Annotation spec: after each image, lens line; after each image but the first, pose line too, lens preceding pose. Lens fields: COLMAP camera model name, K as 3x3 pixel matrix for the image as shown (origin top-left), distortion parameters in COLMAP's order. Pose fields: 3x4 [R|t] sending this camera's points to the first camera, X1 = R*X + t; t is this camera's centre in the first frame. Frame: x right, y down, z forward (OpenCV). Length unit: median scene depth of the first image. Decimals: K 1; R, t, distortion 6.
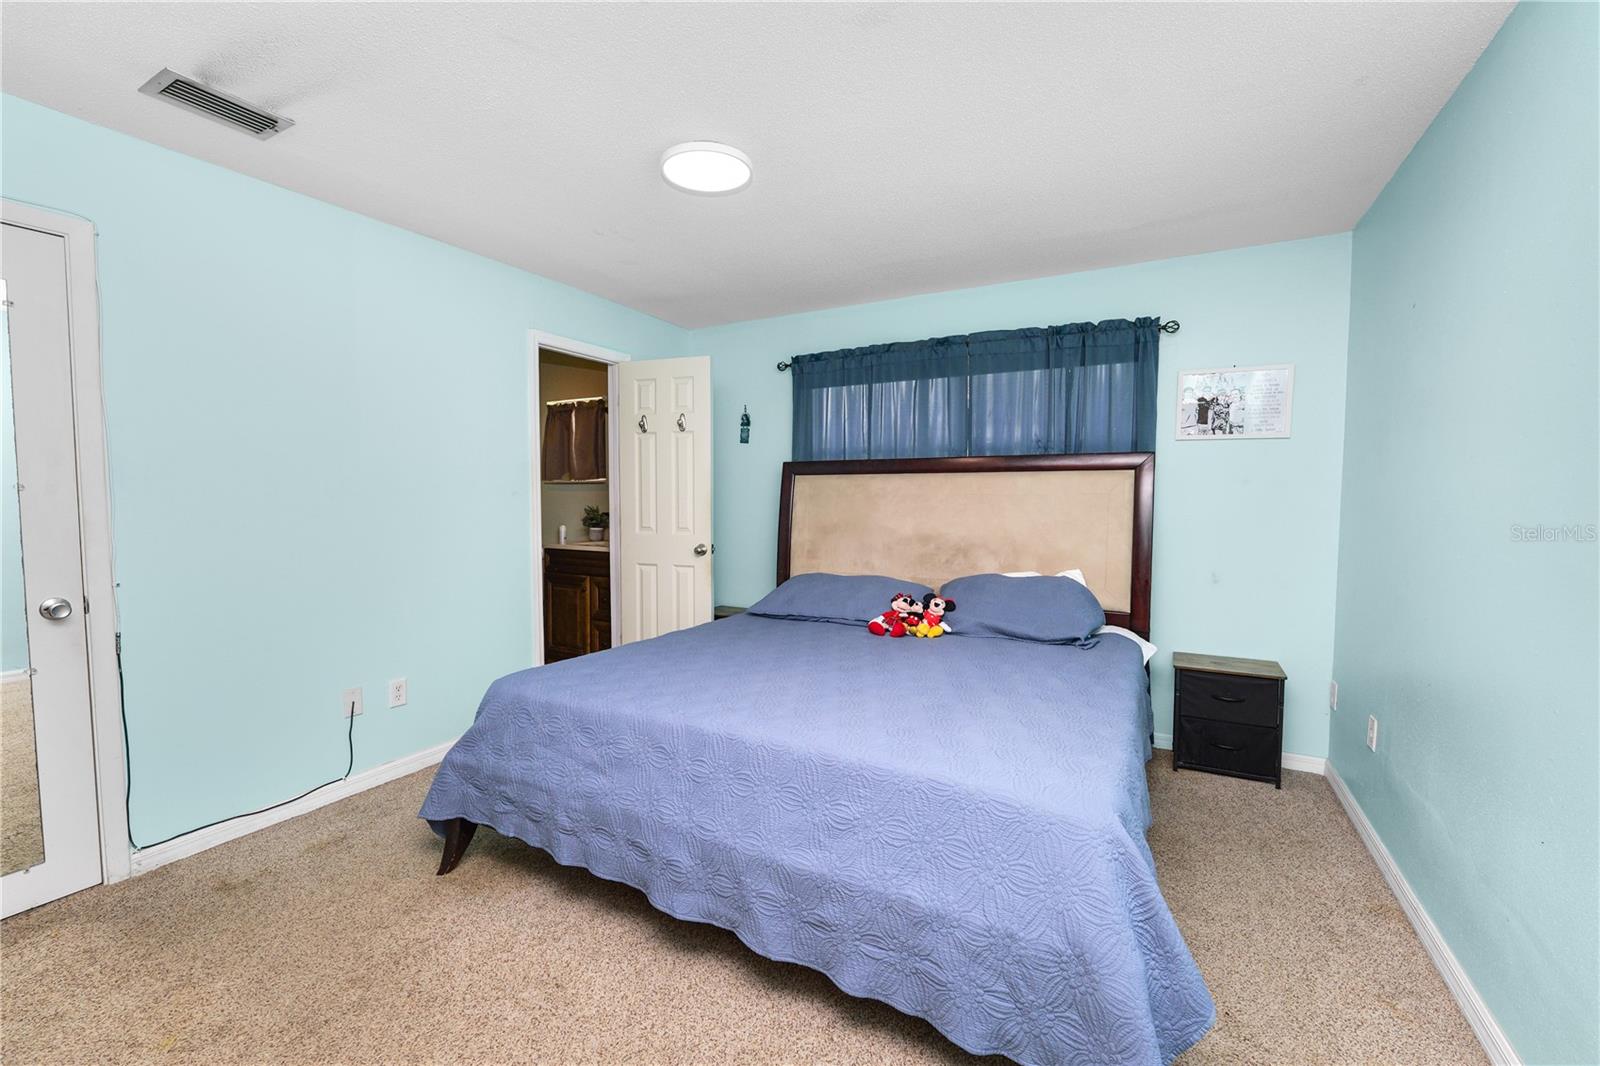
lens RADIAL K [[653.0, 0, 800.0], [0, 653.0, 533.0], [0, 0, 1]] dist [-0.011220, 0.000265]
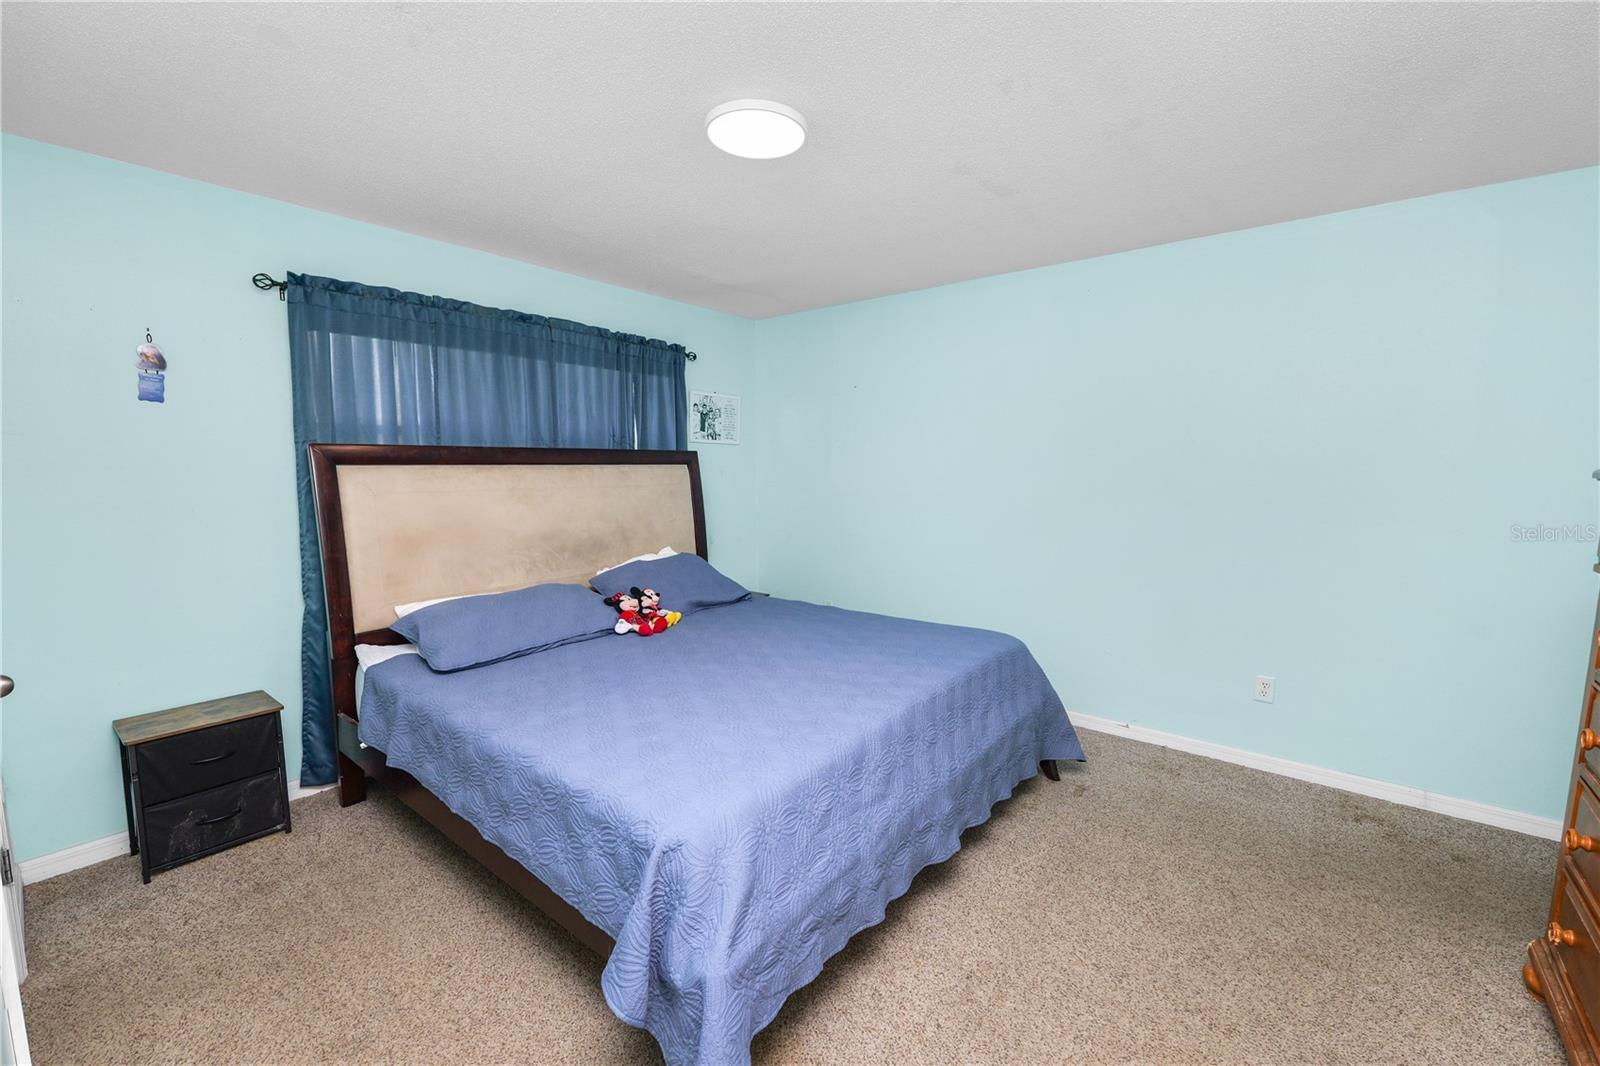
lens RADIAL K [[653.0, 0, 800.0], [0, 653.0, 533.0], [0, 0, 1]] dist [-0.011220, 0.000265]
pose [[0.180254, -0.091030, 0.979399, -0.628954], [0.075707, 0.994039, 0.078457, -0.041429], [-0.980702, 0.060005, 0.186071, 0.488871]]
